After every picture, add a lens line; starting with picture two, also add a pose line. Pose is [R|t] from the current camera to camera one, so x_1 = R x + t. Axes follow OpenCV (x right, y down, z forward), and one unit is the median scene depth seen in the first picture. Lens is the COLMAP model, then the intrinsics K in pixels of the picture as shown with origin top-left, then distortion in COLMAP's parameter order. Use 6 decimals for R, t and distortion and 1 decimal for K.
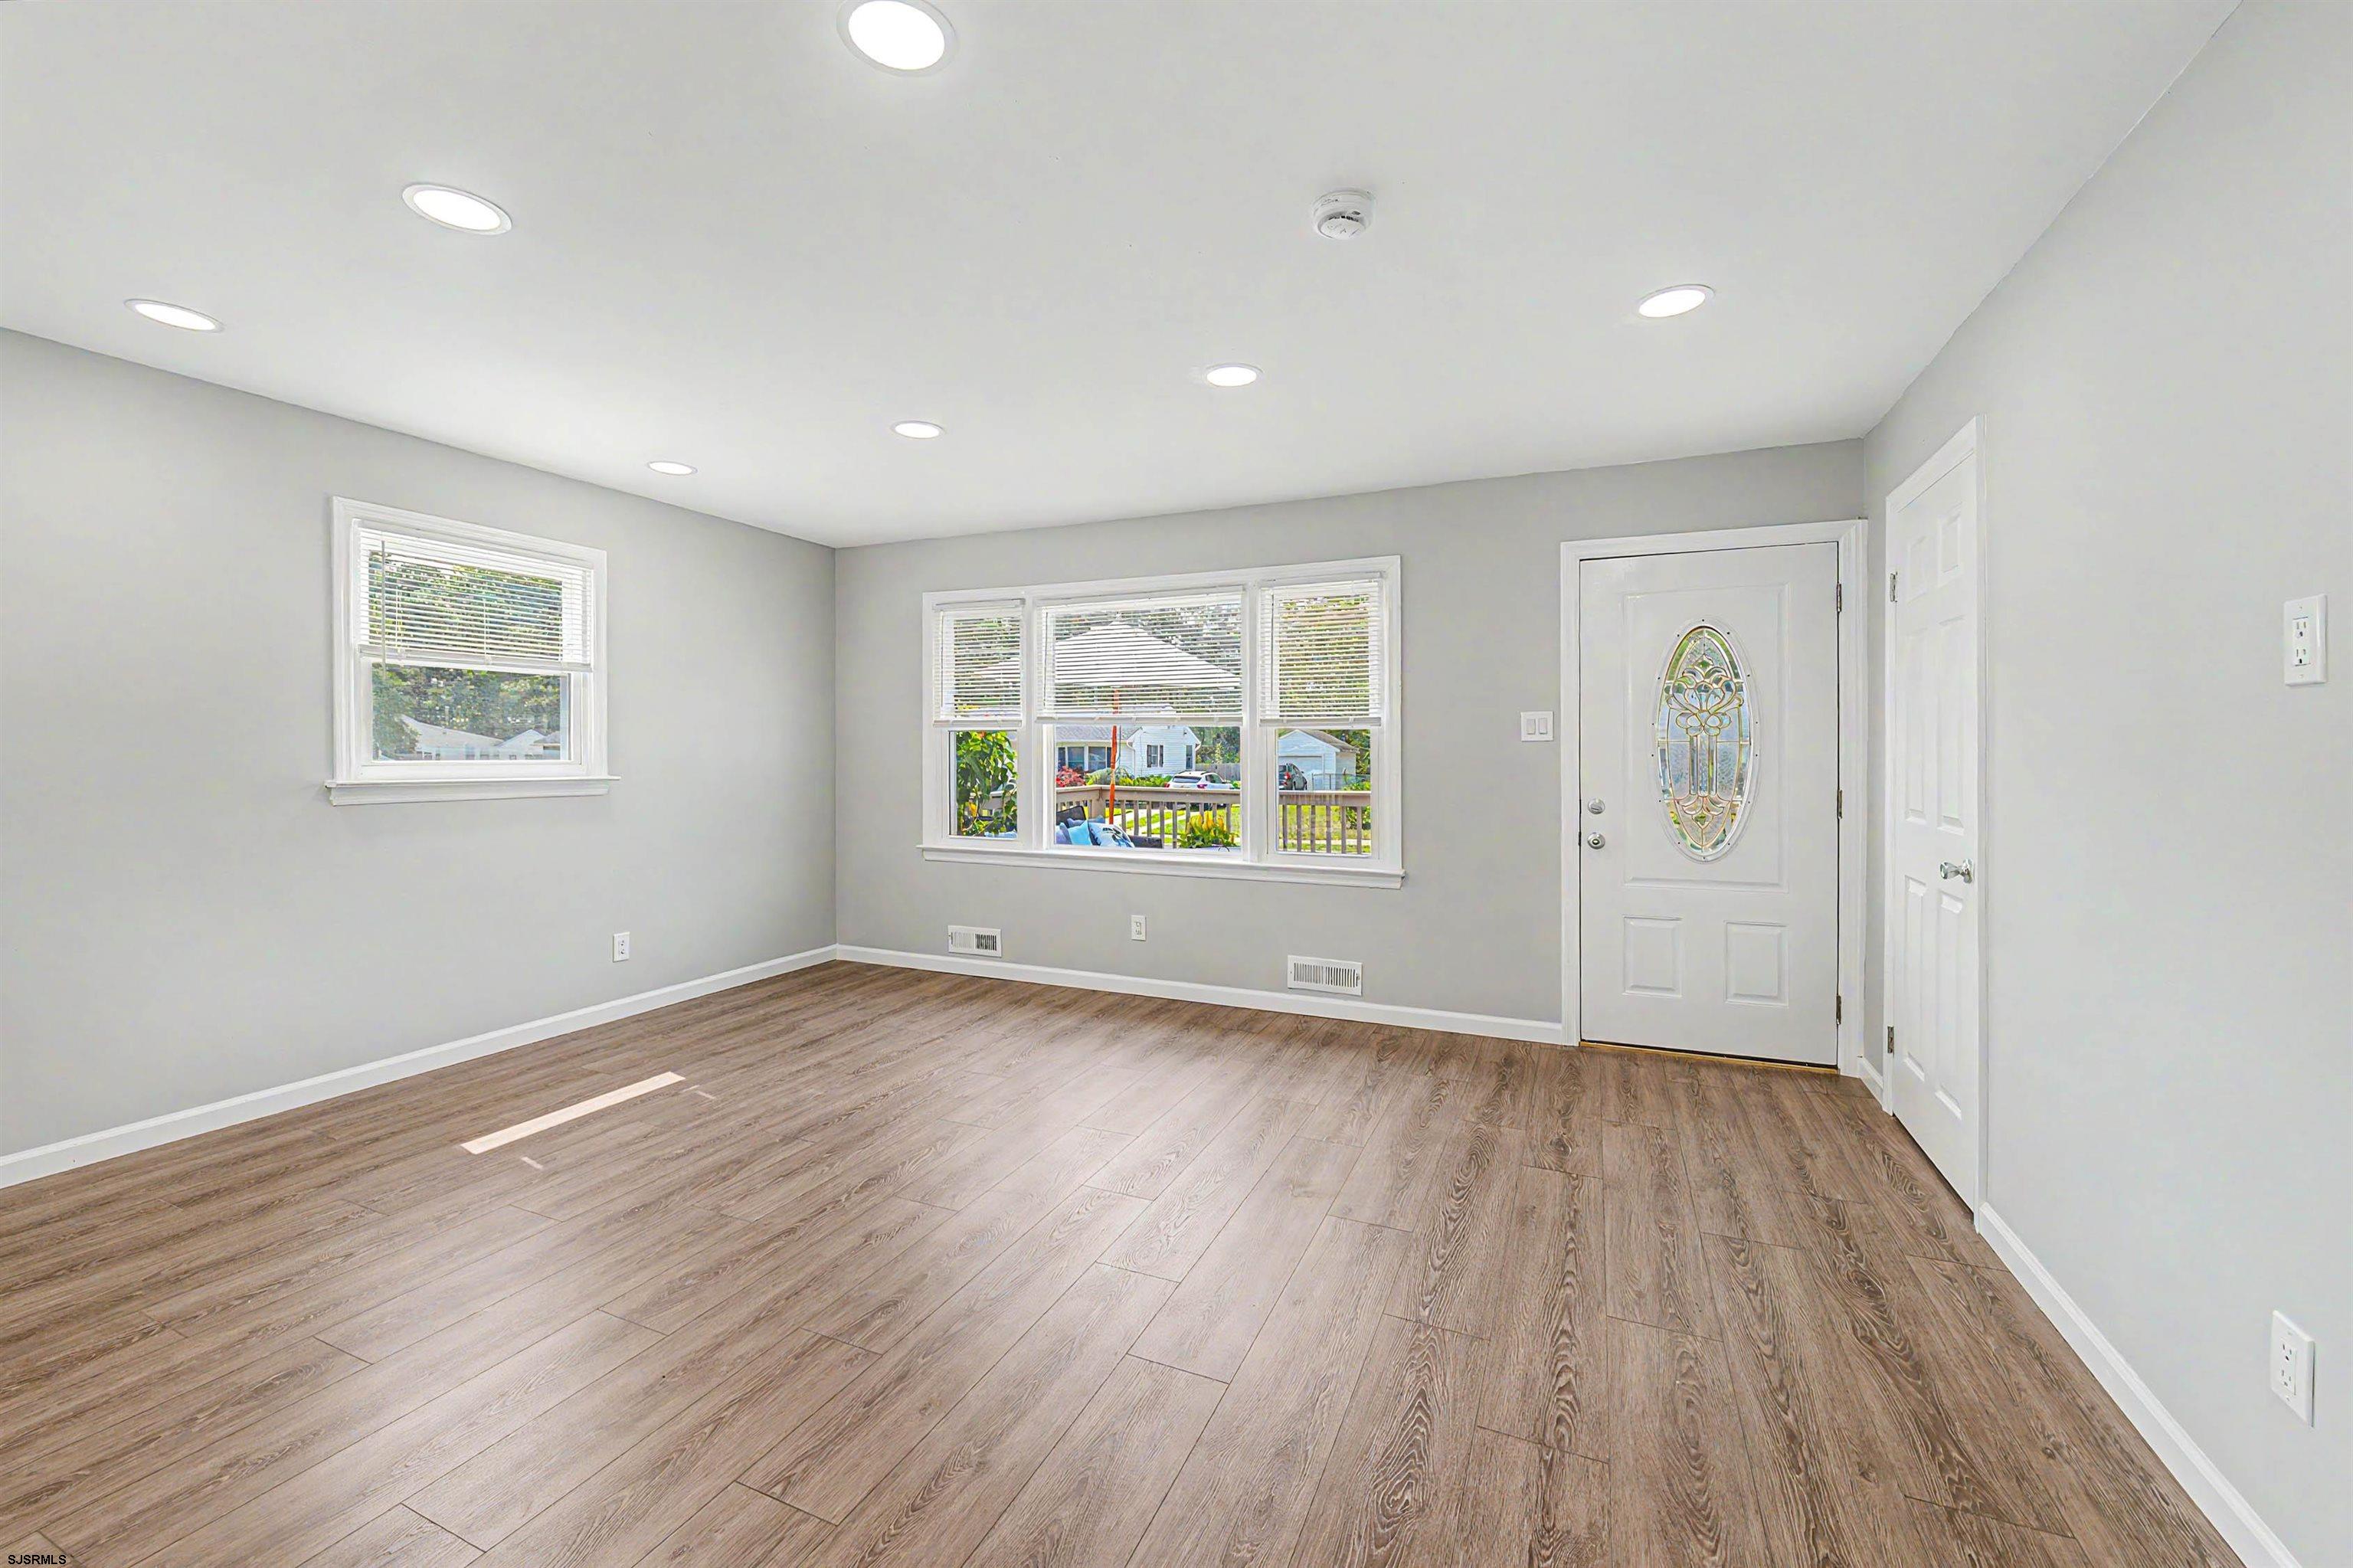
lens RADIAL K [[929.8, 0, 1166.1], [0, 929.8, 767.2], [0, 0, 1]] dist [-0.006802, -0.000068]
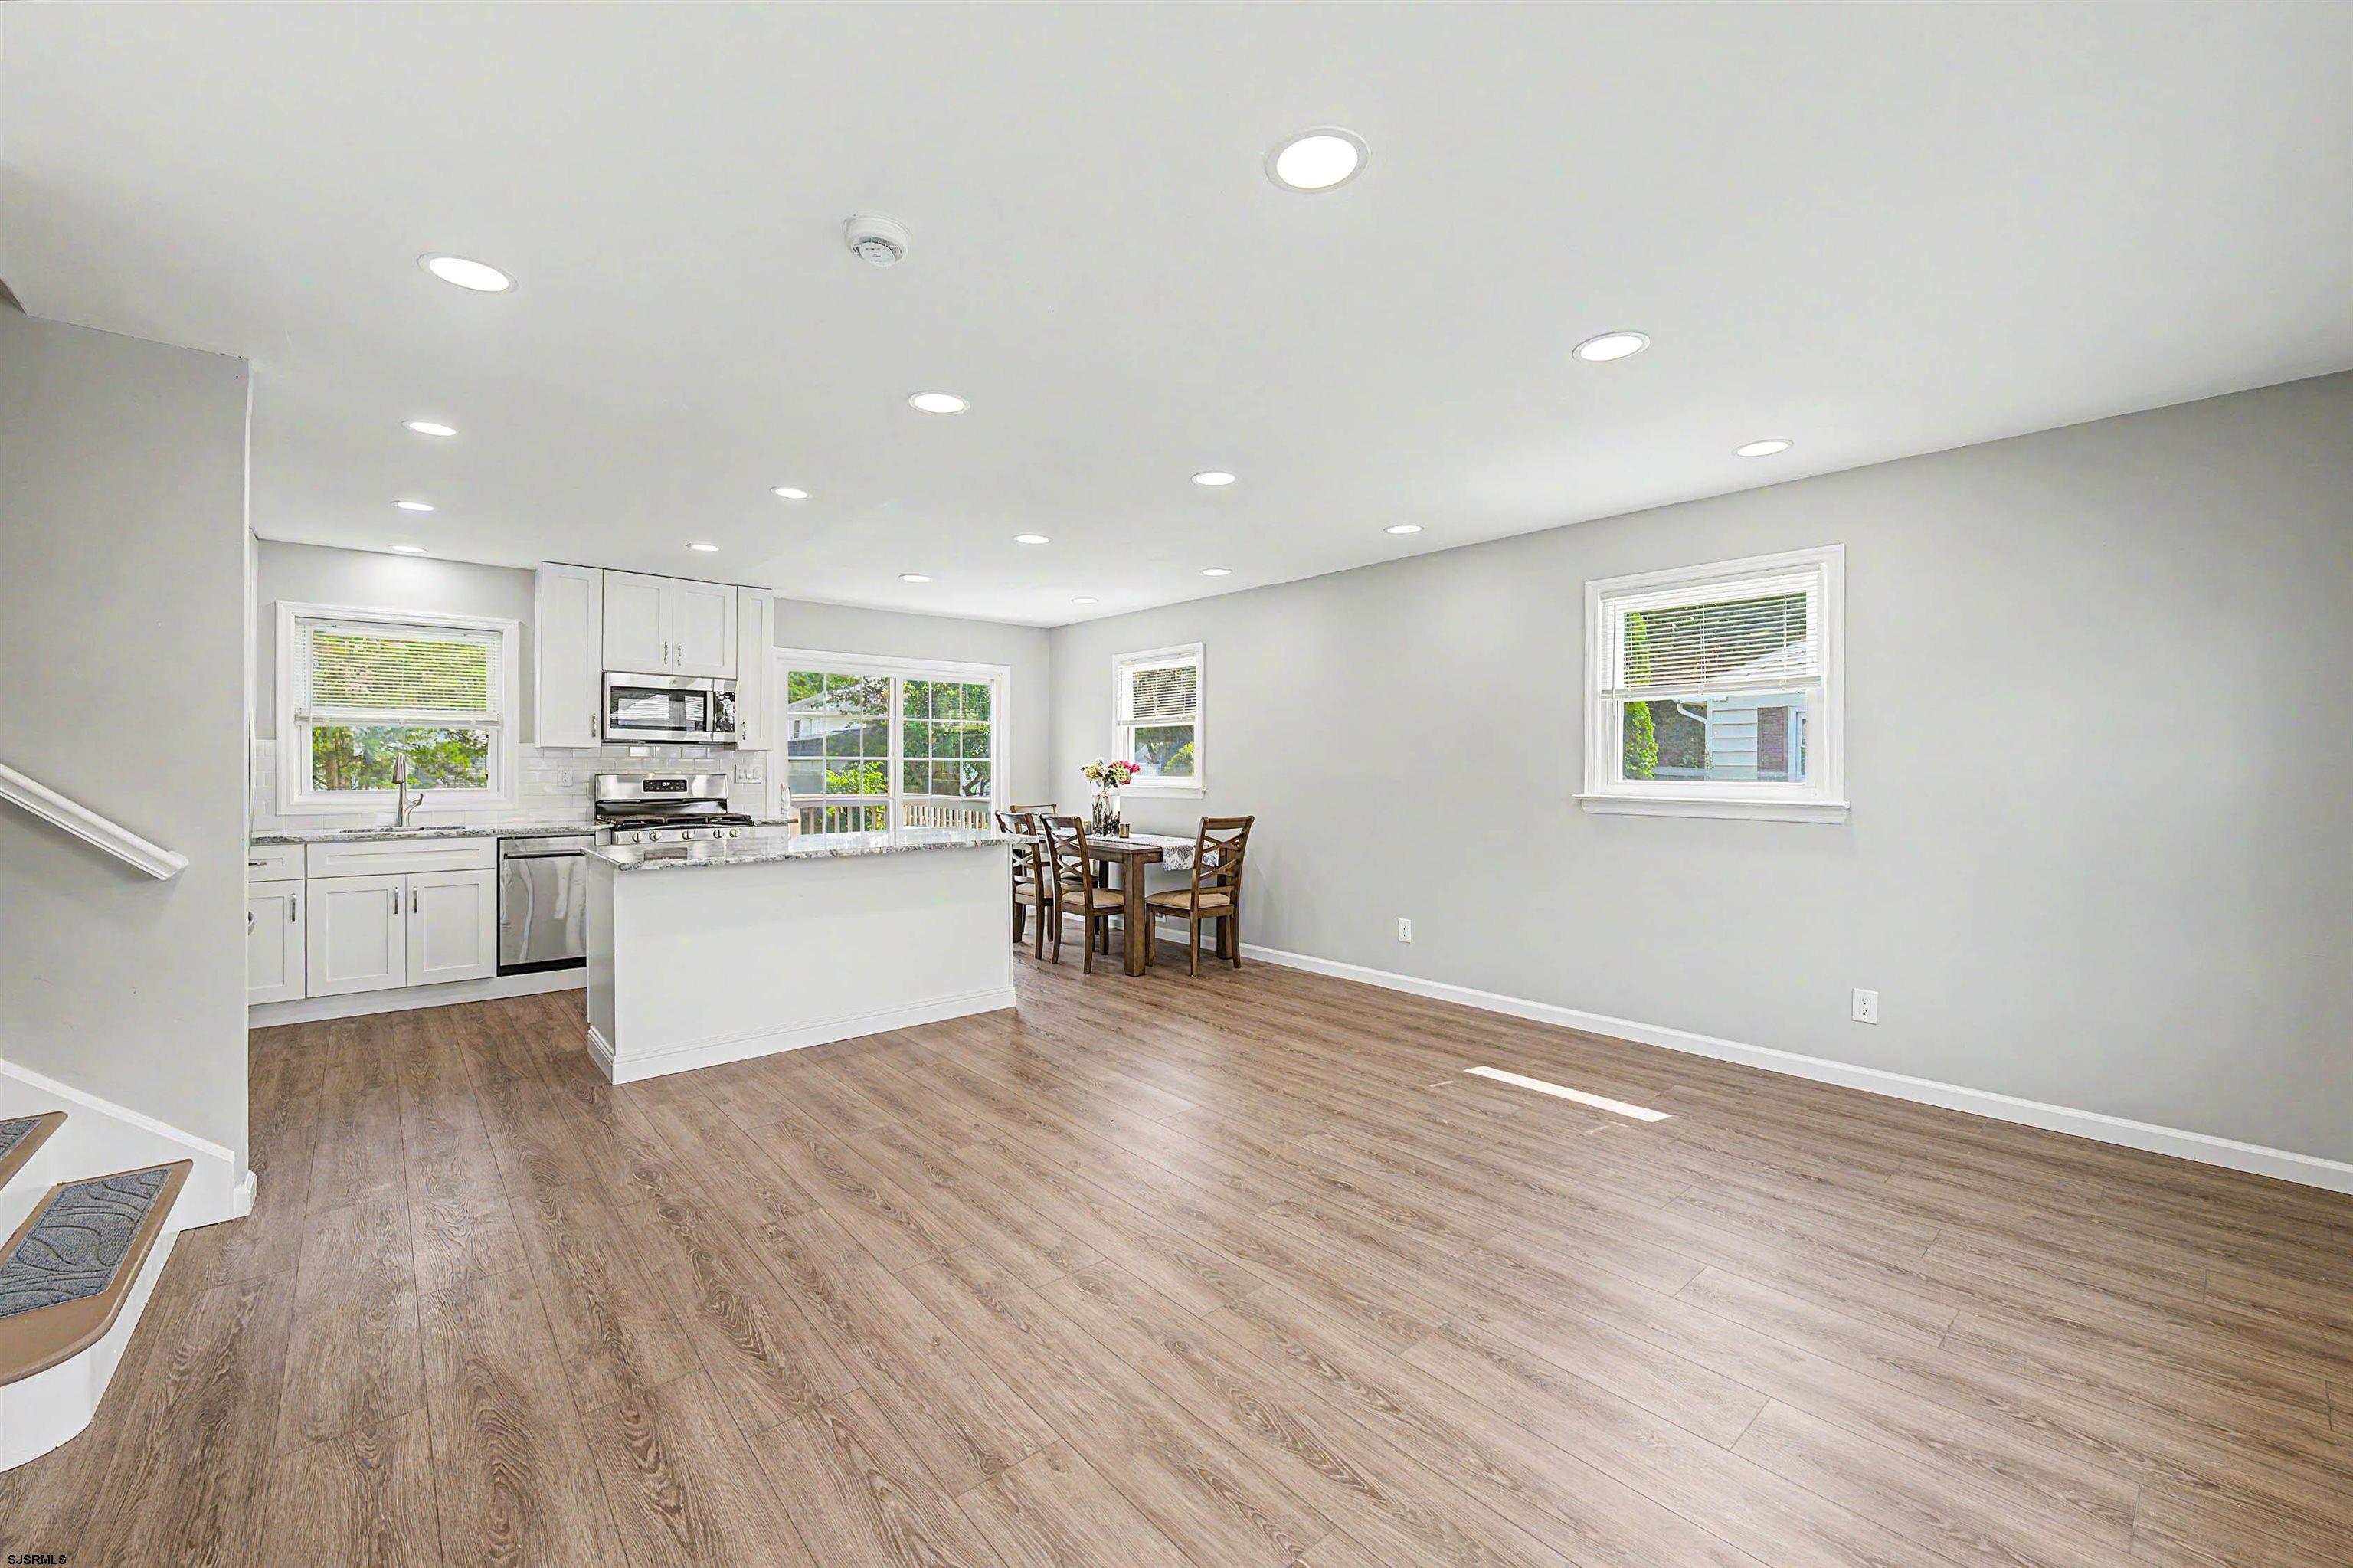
lens RADIAL K [[929.8, 0, 1166.1], [0, 929.8, 767.2], [0, 0, 1]] dist [-0.006802, -0.000068]
pose [[-0.419322, -0.004650, -0.907826, 0.493194], [-0.018424, 0.999825, 0.003389, -0.015657], [0.907651, 0.018147, -0.419334, 0.862007]]
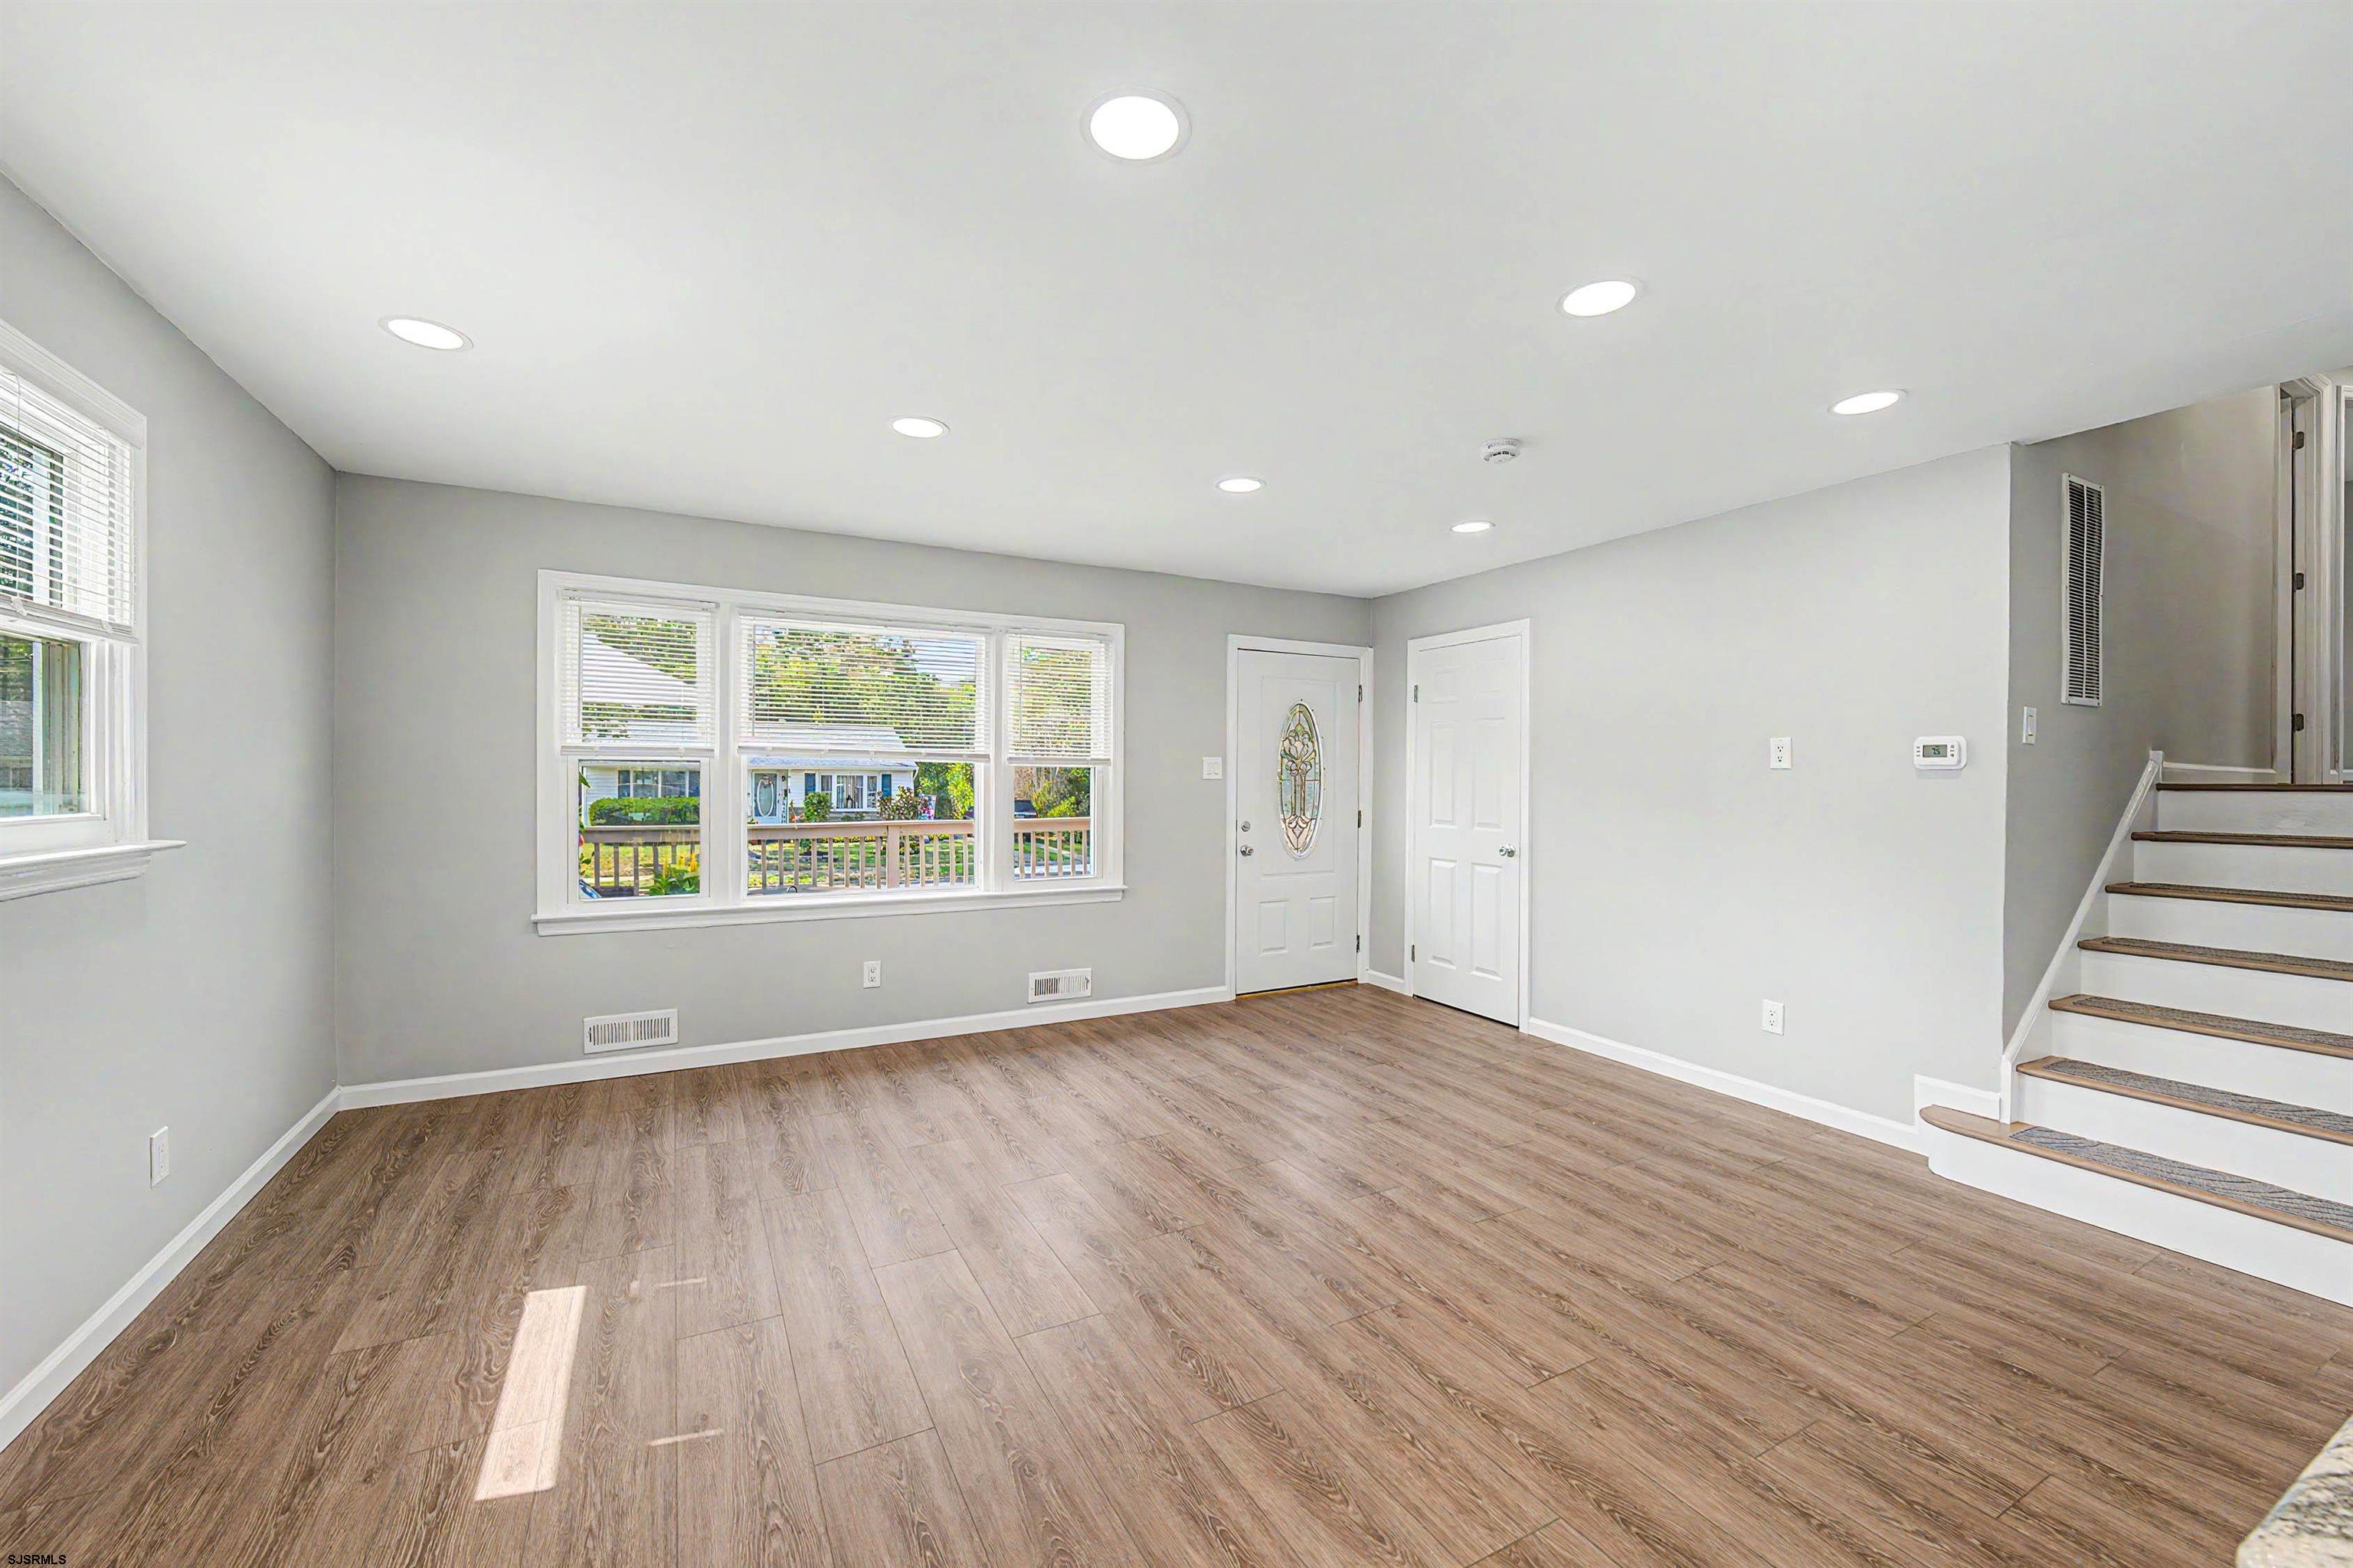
lens RADIAL K [[930.6, 0, 1132.4], [0, 930.6, 786.6], [0, 0, 1]] dist [0.002890, 0.000103]
pose [[0.630494, -0.006692, 0.776166, -0.722421], [0.007671, 0.999968, 0.002390, -0.021110], [-0.776156, 0.004447, 0.630525, 0.243169]]
